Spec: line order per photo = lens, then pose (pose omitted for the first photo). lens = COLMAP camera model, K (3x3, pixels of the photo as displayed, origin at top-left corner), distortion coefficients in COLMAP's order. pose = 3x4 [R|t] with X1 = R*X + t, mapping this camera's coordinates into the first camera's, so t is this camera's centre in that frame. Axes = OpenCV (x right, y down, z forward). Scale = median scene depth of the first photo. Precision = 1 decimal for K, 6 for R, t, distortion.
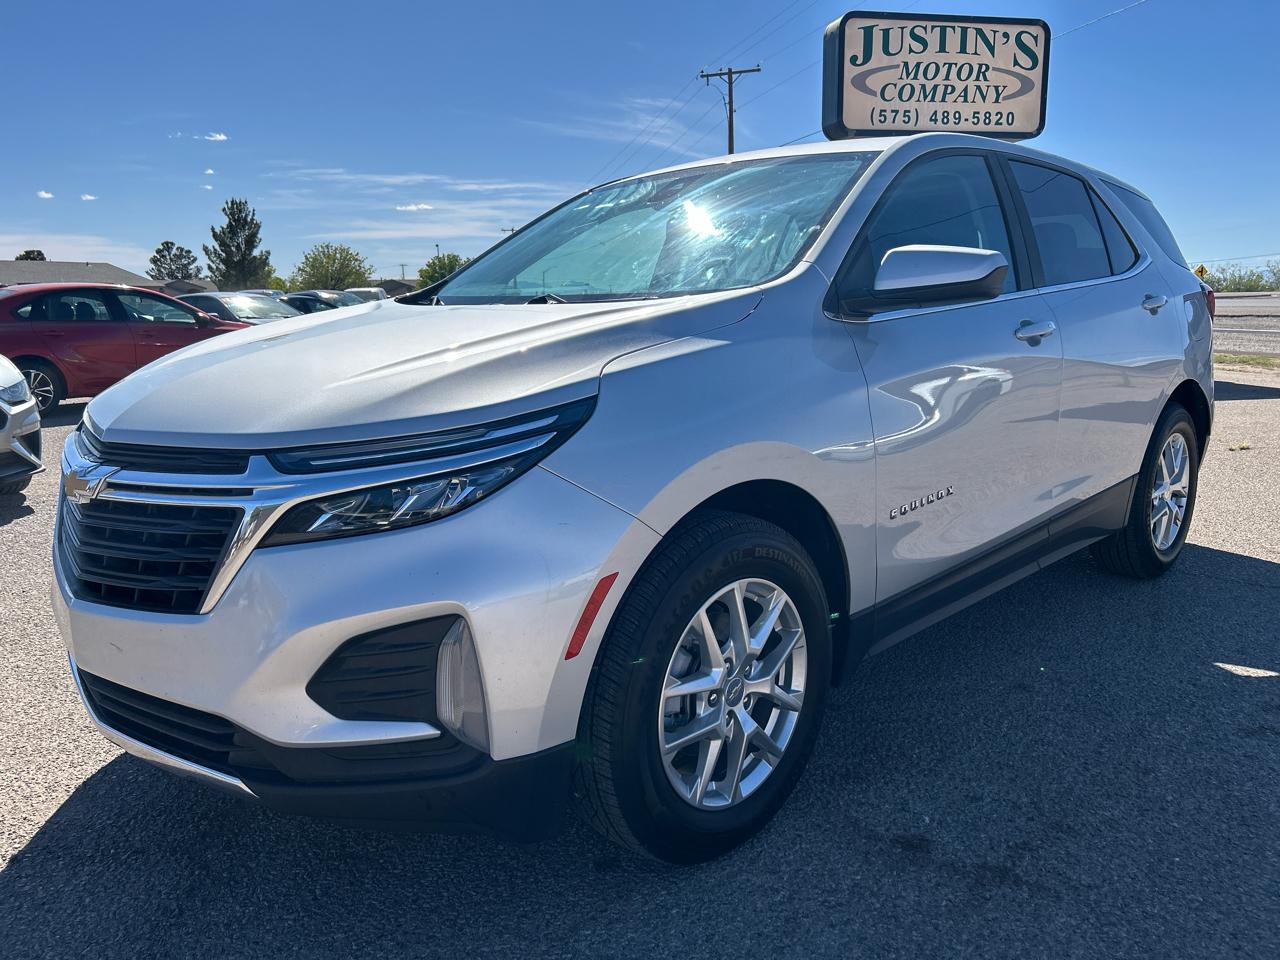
lens RADIAL K [[974.1, 0, 640.0], [0, 974.1, 480.0], [0, 0, 1]] dist [0.032424, -0.038513]
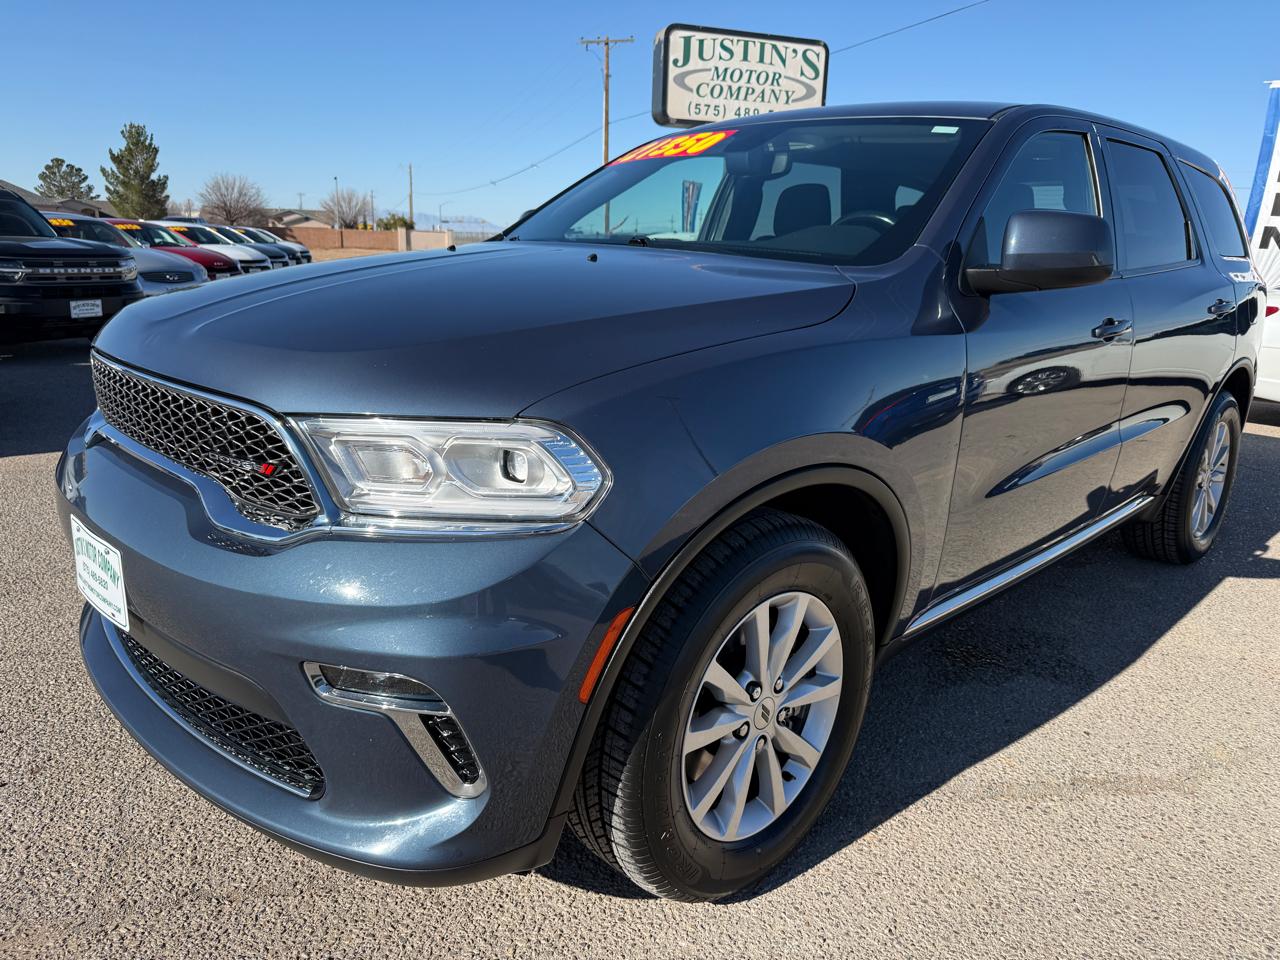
lens RADIAL K [[925.5, 0, 638.5], [0, 925.5, 480.2], [0, 0, 1]] dist [-0.009598, -0.001921]
pose [[0.993011, 0.022720, 0.115814, 0.043396], [-0.030579, 0.997315, 0.066542, 0.031486], [-0.113991, -0.069619, 0.991039, -0.211245]]
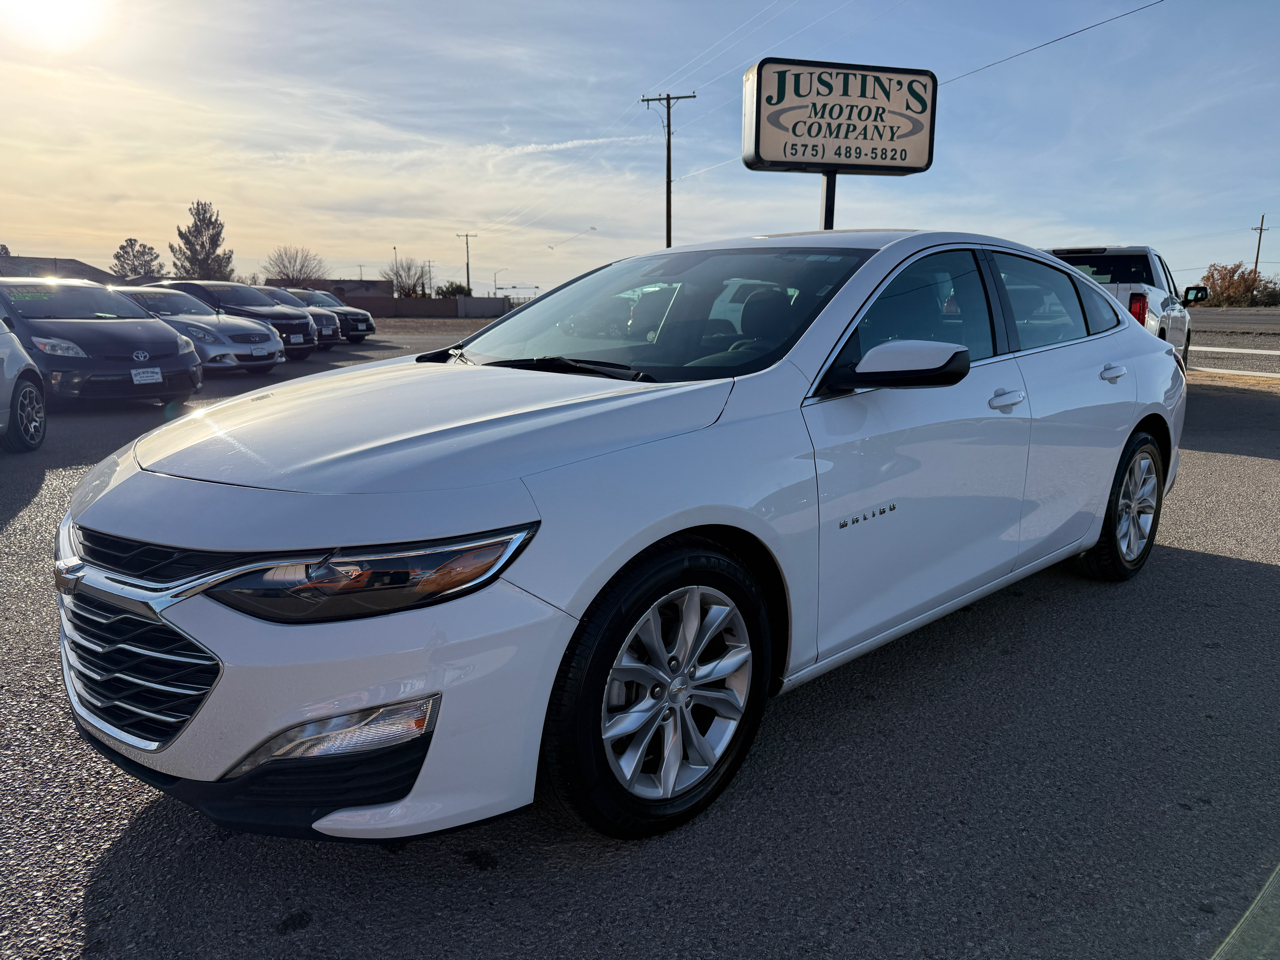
lens RADIAL K [[918.4, 0, 640.0], [0, 918.4, 480.0], [0, 0, 1]] dist [0.003093, -0.008174]
pose [[0.998149, 0.009341, 0.060089, 0.005709], [-0.009753, 0.999931, 0.006568, 0.011850], [-0.060023, -0.007141, 0.998171, -0.069628]]
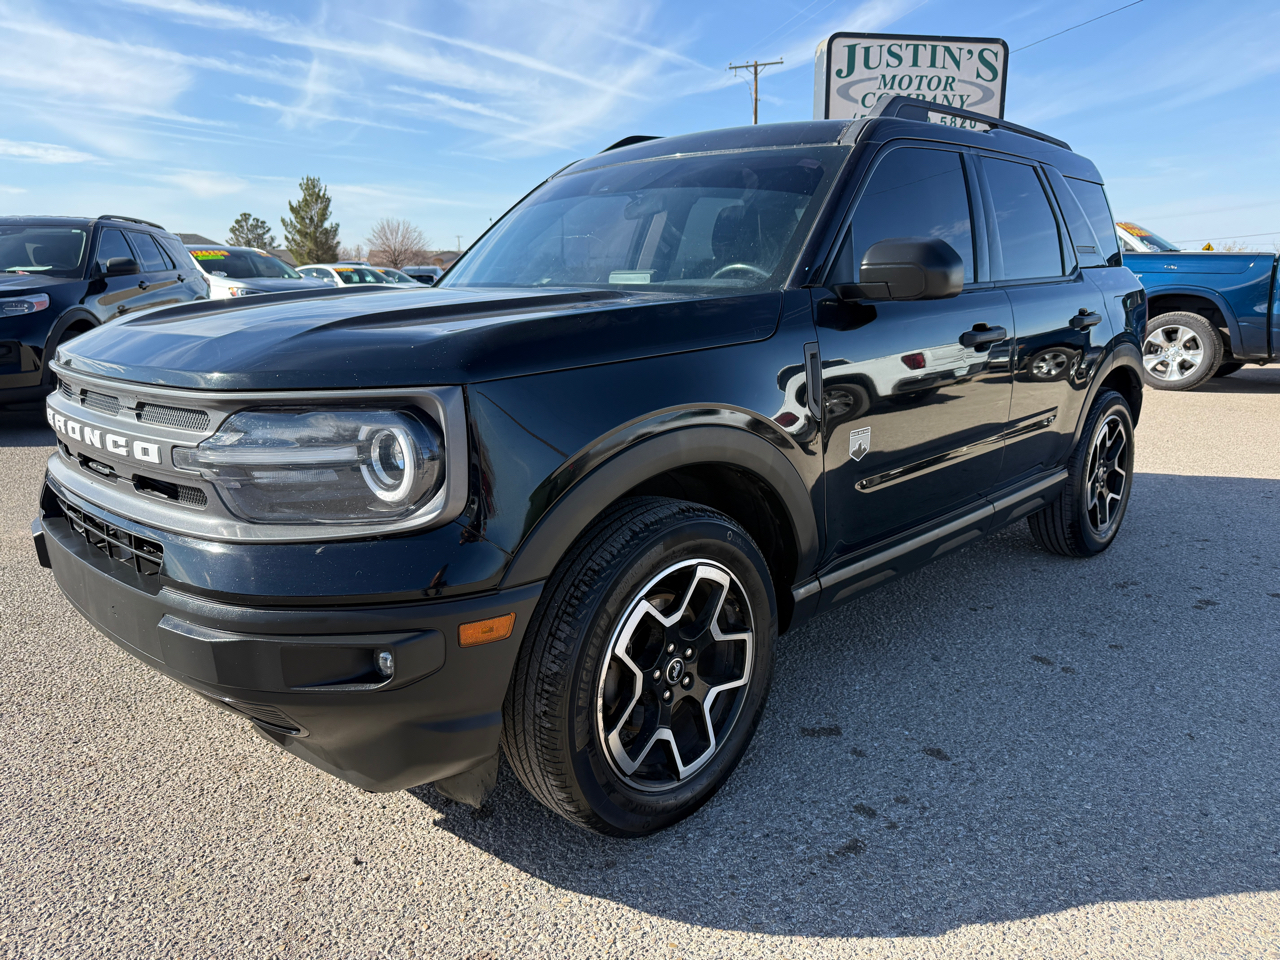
lens RADIAL K [[918.8, 0, 634.3], [0, 918.8, 481.6], [0, 0, 1]] dist [0.000276, -0.008667]
pose [[0.998757, 0.021901, -0.044768, 0.028561], [-0.019952, 0.998853, 0.043526, 0.025271], [0.045670, -0.042579, 0.998049, -0.148990]]
